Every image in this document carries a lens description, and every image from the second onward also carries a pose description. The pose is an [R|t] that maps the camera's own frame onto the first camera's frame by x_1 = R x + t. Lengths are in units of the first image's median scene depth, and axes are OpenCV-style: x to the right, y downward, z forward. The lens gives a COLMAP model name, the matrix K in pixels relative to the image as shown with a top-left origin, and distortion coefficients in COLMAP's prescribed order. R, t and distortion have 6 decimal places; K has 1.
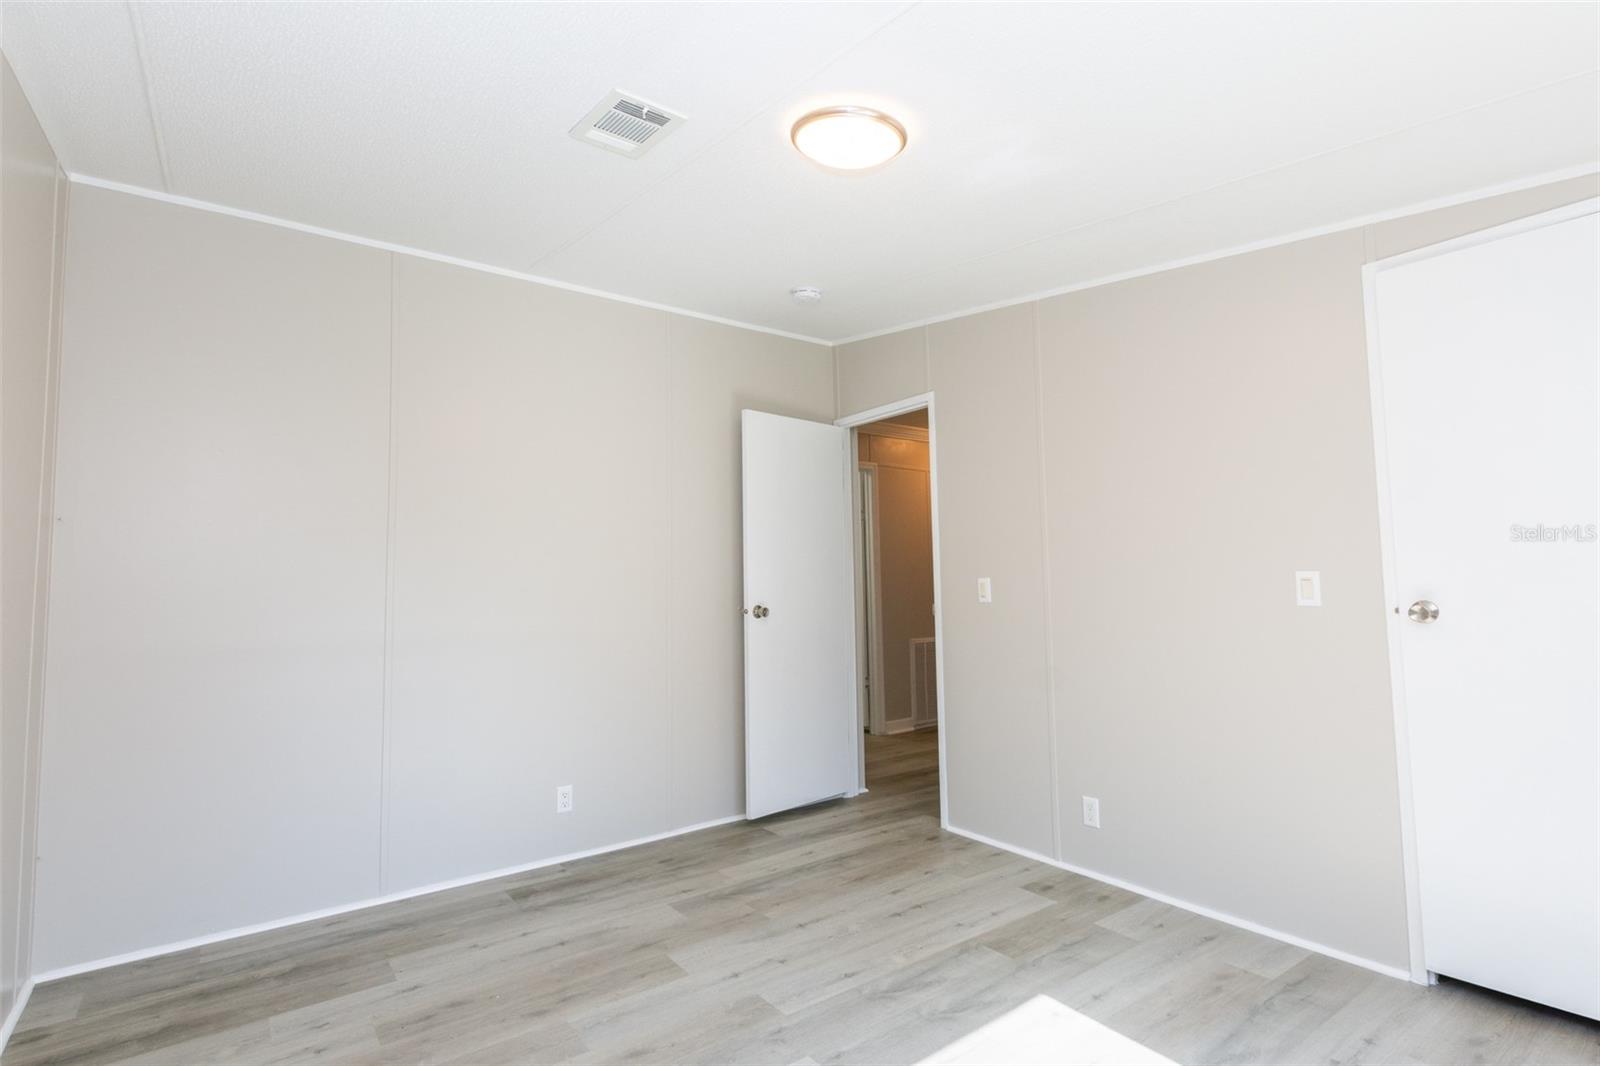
lens RADIAL K [[770.4, 0, 800.0], [0, 770.4, 533.0], [0, 0, 1]] dist [0.000340, -0.000043]
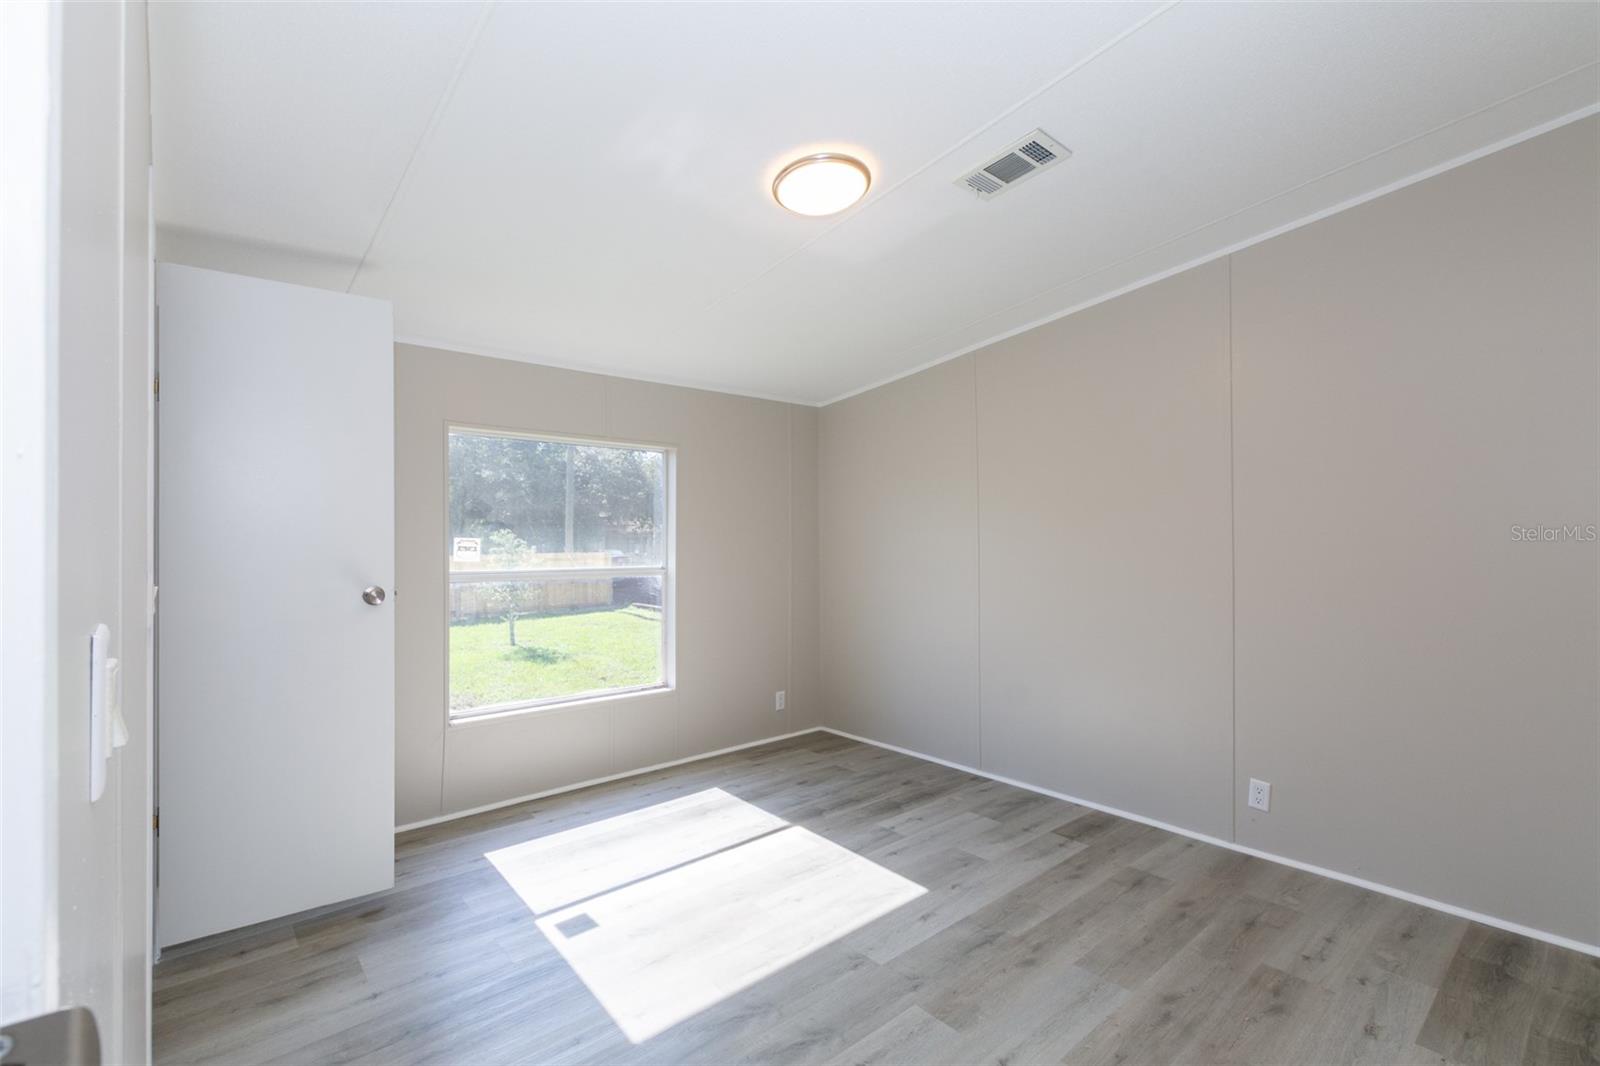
lens RADIAL K [[711.1, 0, 800.0], [0, 711.1, 533.0], [0, 0, 1]] dist [-0.000070, -0.000016]
pose [[-0.997147, 0.026099, -0.070832, 0.173461], [0.031401, 0.996704, -0.074795, 0.090670], [0.068646, -0.076806, -0.994680, 1.898099]]
